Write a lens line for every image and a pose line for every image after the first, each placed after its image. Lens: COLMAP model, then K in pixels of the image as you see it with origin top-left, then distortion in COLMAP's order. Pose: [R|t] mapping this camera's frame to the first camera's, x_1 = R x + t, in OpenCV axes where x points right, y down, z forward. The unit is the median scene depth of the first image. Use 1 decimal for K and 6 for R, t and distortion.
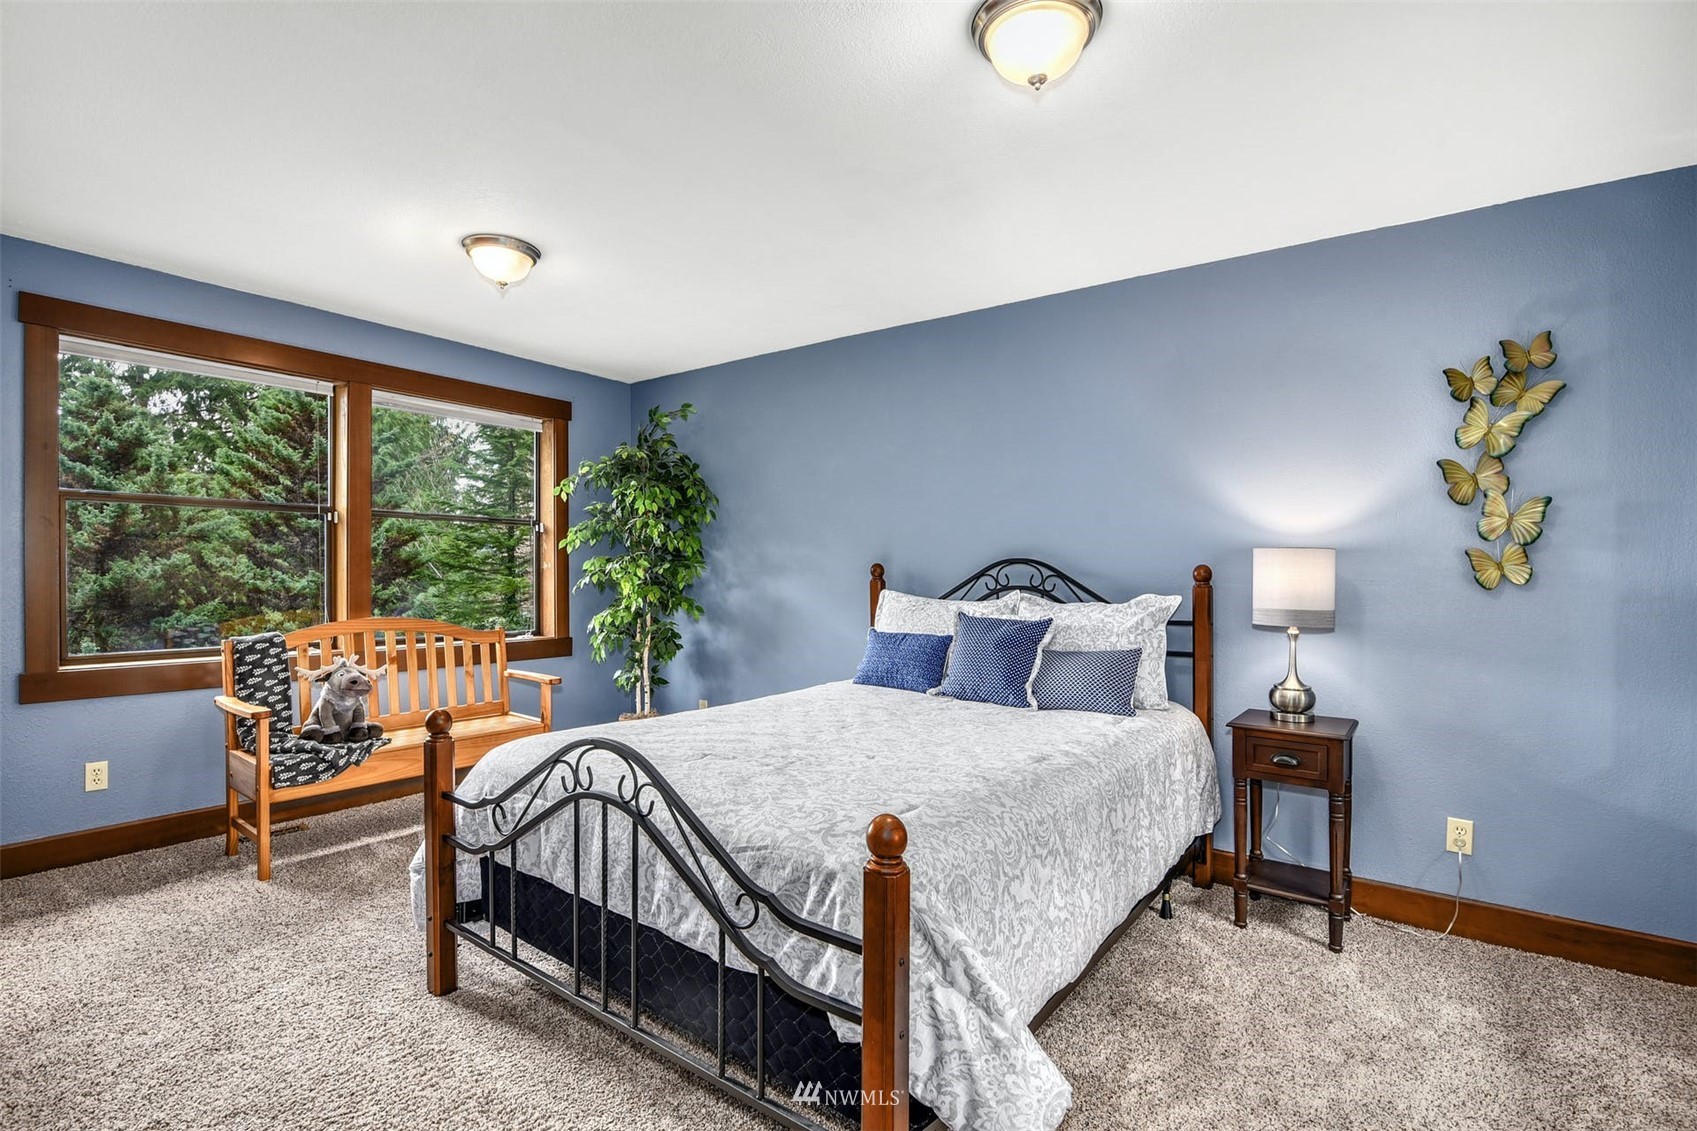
lens RADIAL K [[769.4, 0, 848.5], [0, 769.4, 565.5], [0, 0, 1]] dist [-0.010115, -0.000372]
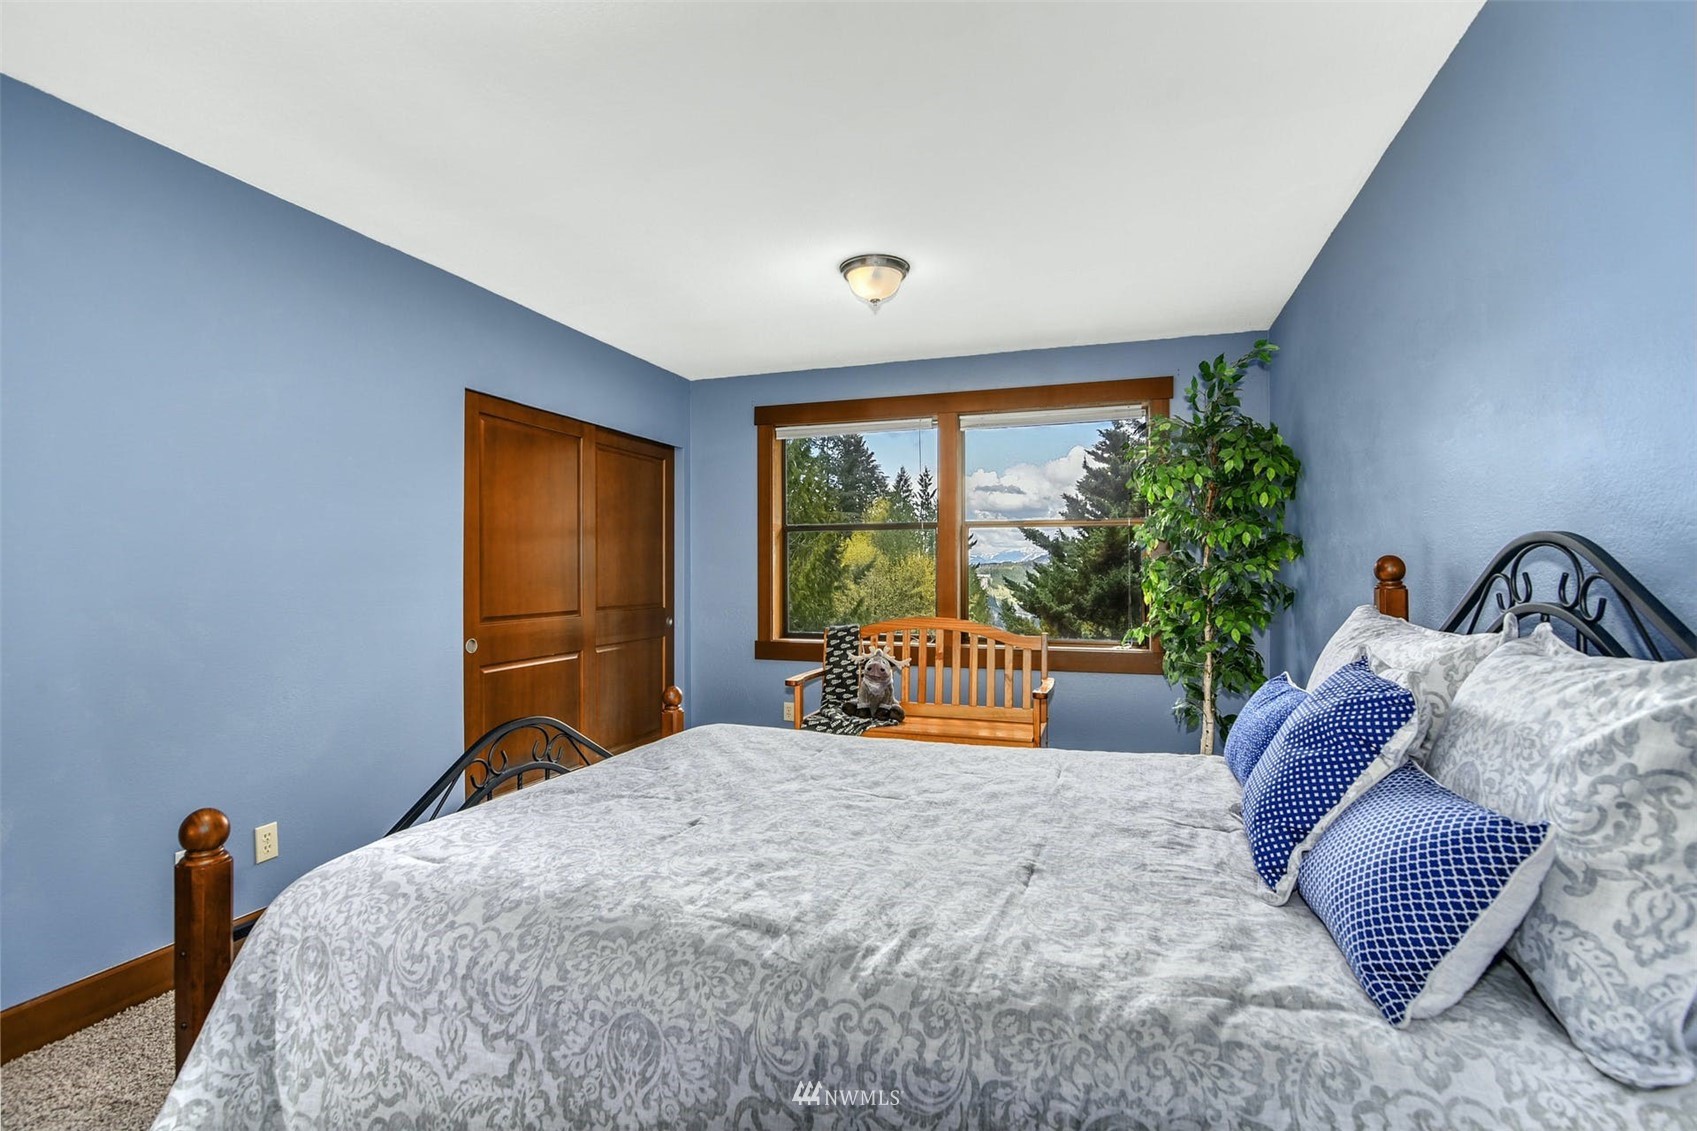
lens RADIAL K [[774.0, 0, 849.3], [0, 774.0, 590.4], [0, 0, 1]] dist [-0.027177, -0.000089]
pose [[0.327111, 0.009489, -0.944938, 0.492744], [0.009674, 0.999864, 0.013389, 0.012941], [0.944936, -0.013521, 0.326974, 0.579208]]
